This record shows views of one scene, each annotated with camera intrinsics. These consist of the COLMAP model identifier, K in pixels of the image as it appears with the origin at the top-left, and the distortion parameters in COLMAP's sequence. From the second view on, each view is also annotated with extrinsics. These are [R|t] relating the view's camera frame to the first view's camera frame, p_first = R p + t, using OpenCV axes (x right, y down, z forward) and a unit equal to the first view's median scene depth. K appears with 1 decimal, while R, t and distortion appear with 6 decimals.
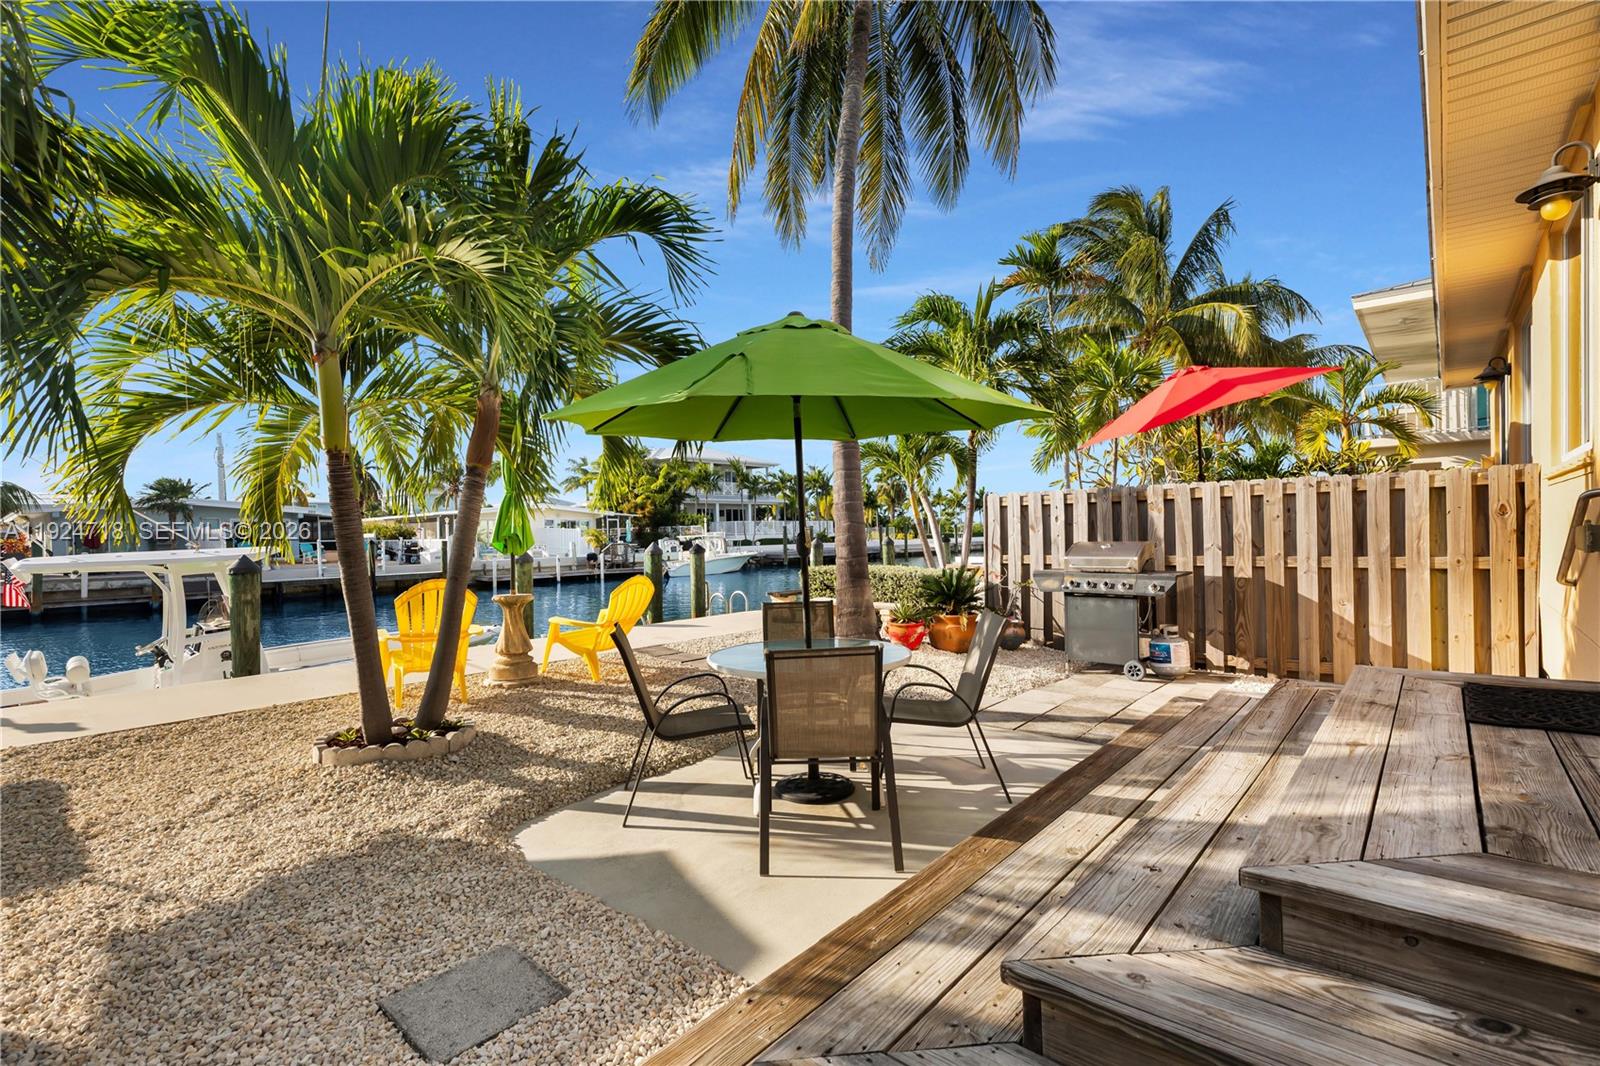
lens RADIAL K [[738.9, 0, 801.9], [0, 738.9, 538.4], [0, 0, 1]] dist [0.000384, 0.000174]
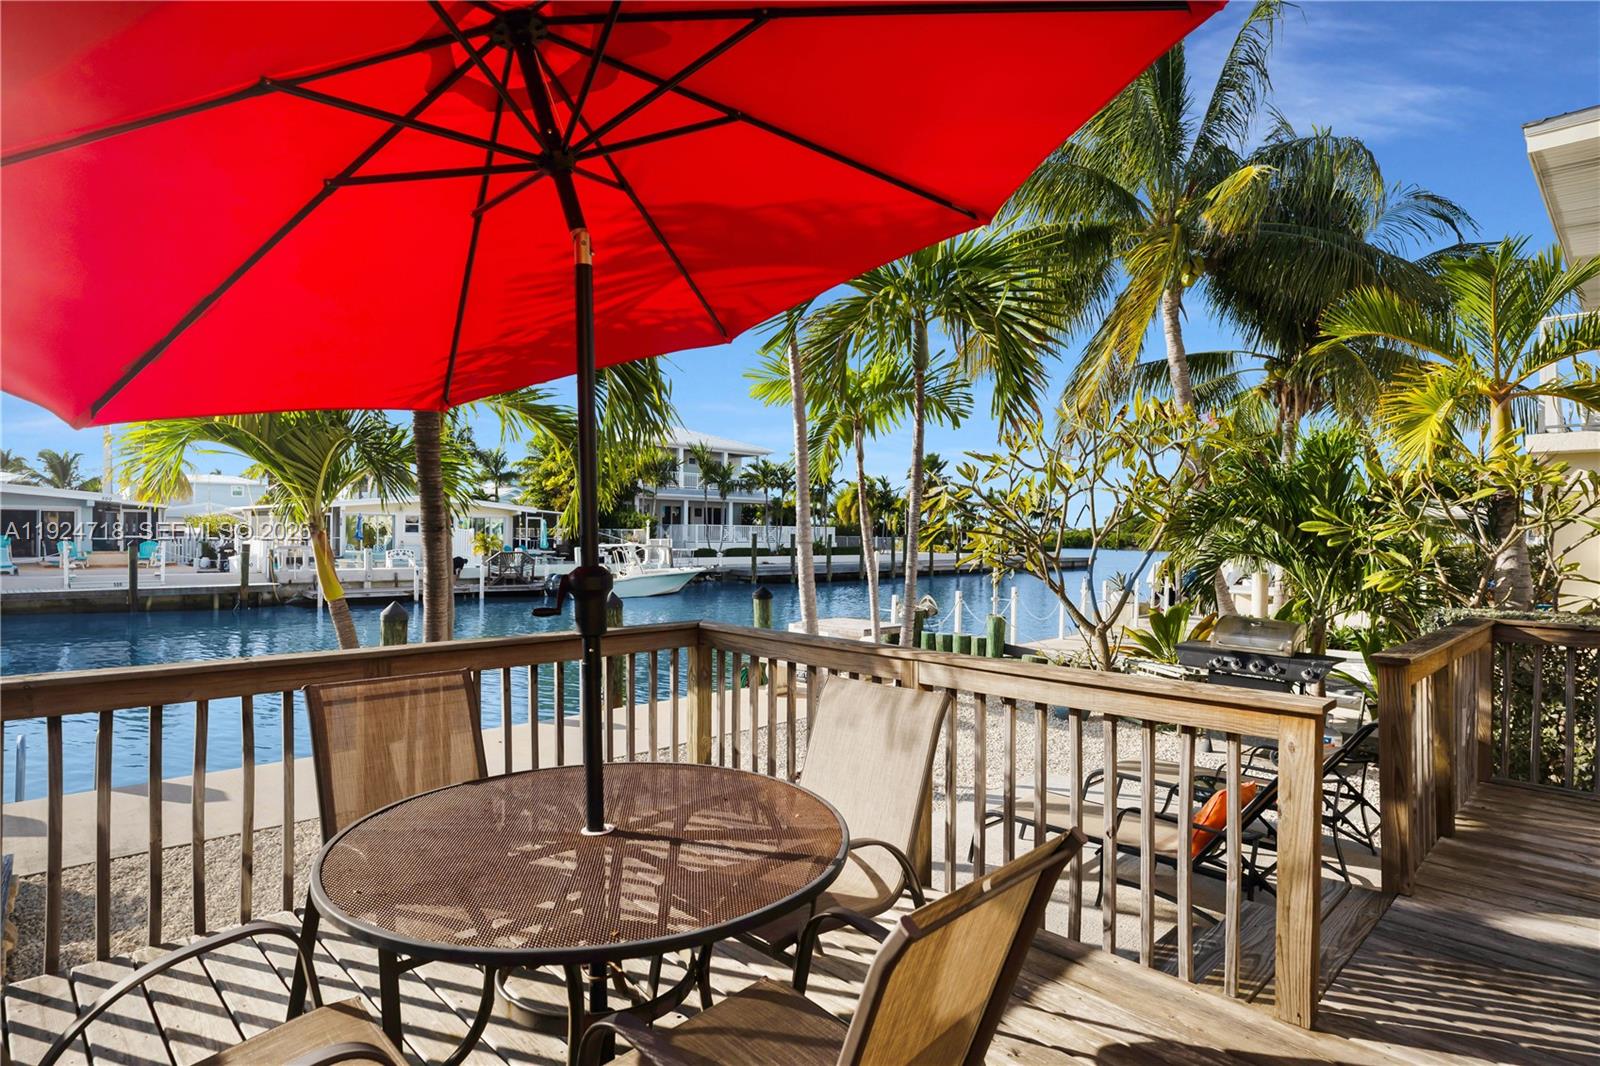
lens RADIAL K [[860.9, 0, 798.5], [0, 860.9, 533.2], [0, 0, 1]] dist [-0.002397, -0.001662]
pose [[0.996381, 0.033300, -0.078205, 0.099102], [-0.033779, 0.999418, -0.004813, -0.015253], [0.077999, 0.007437, 0.996926, 0.124711]]
